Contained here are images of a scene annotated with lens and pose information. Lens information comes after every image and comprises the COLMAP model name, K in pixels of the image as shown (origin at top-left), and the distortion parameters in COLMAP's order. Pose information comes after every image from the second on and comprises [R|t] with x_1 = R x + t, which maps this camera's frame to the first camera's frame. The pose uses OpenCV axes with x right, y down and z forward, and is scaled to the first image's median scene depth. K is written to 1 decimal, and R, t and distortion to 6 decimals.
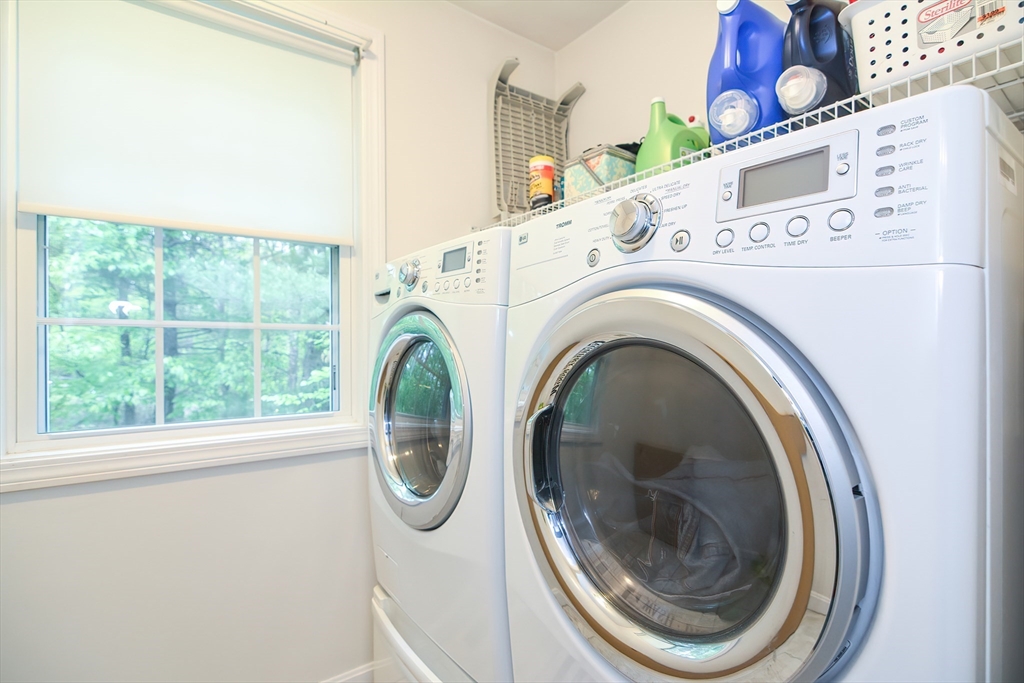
lens RADIAL K [[497.5, 0, 519.7], [0, 497.5, 343.9], [0, 0, 1]] dist [0.001859, -0.010206]
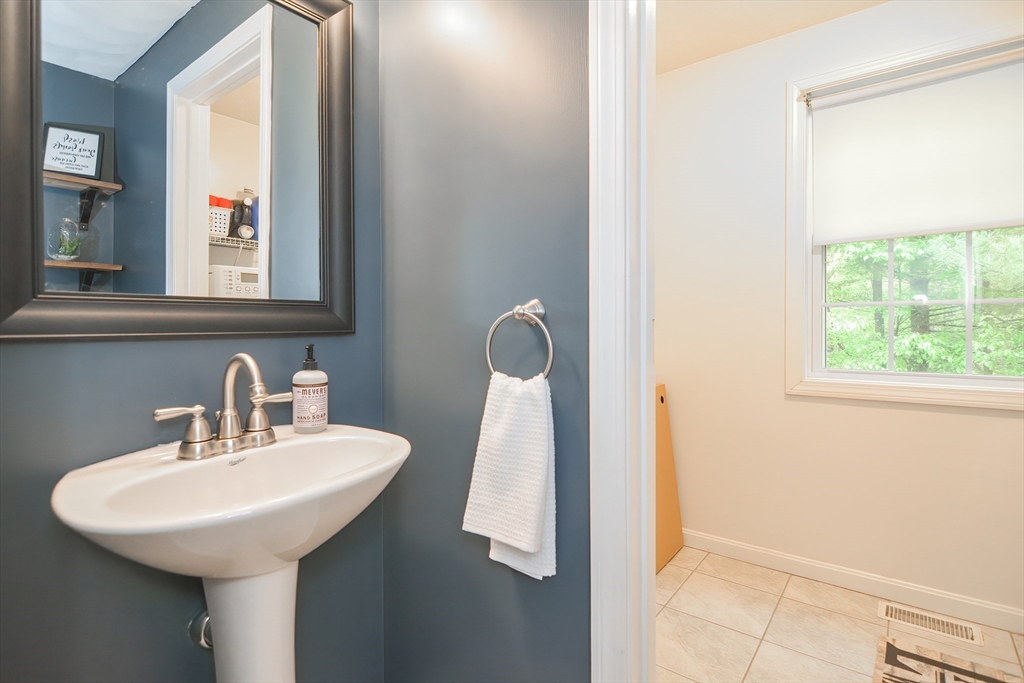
lens RADIAL K [[497.5, 0, 519.7], [0, 497.5, 343.9], [0, 0, 1]] dist [0.001859, -0.010206]
pose [[0.267807, 0.034619, -0.962850, 0.074297], [0.006209, 0.999271, 0.037655, 0.004206], [0.963453, -0.016063, 0.267397, -0.084268]]
